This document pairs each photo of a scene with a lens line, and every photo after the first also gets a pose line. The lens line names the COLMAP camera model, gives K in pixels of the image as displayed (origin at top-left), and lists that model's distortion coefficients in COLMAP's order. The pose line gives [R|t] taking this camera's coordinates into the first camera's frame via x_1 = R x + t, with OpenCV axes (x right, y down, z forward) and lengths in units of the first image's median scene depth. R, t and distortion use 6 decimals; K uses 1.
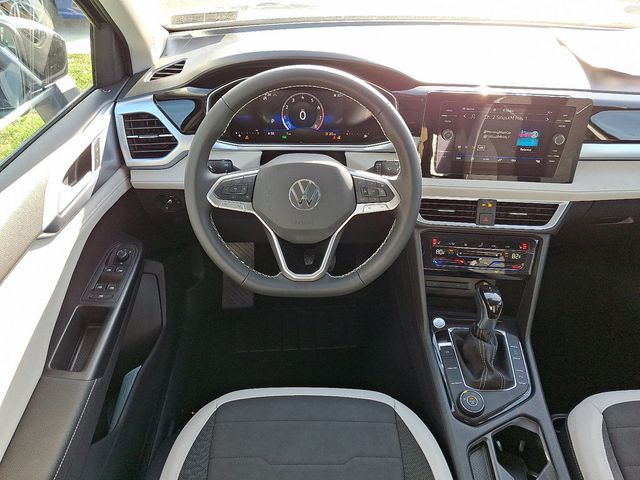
lens RADIAL K [[470.5, 0, 320.0], [0, 470.5, 240.0], [0, 0, 1]] dist [0.071120, -0.000684]
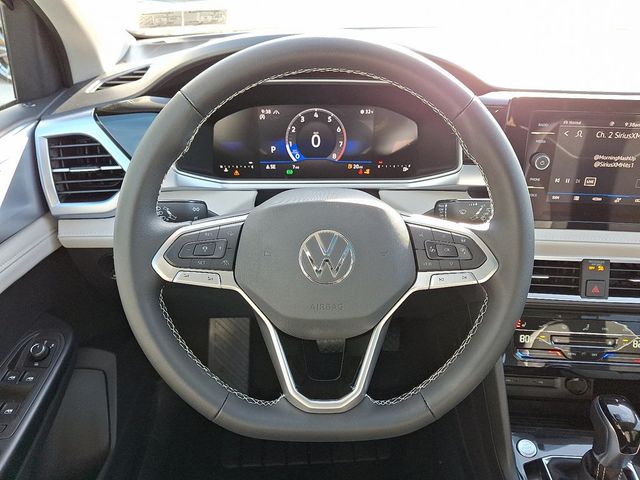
lens RADIAL K [[466.7, 0, 320.0], [0, 466.7, 240.0], [0, 0, 1]] dist [-0.000181, -0.000645]
pose [[0.999934, -0.008405, -0.007816, -0.029687], [0.007492, 0.993868, -0.110319, -0.046091], [0.008695, 0.110253, 0.993866, 0.370073]]
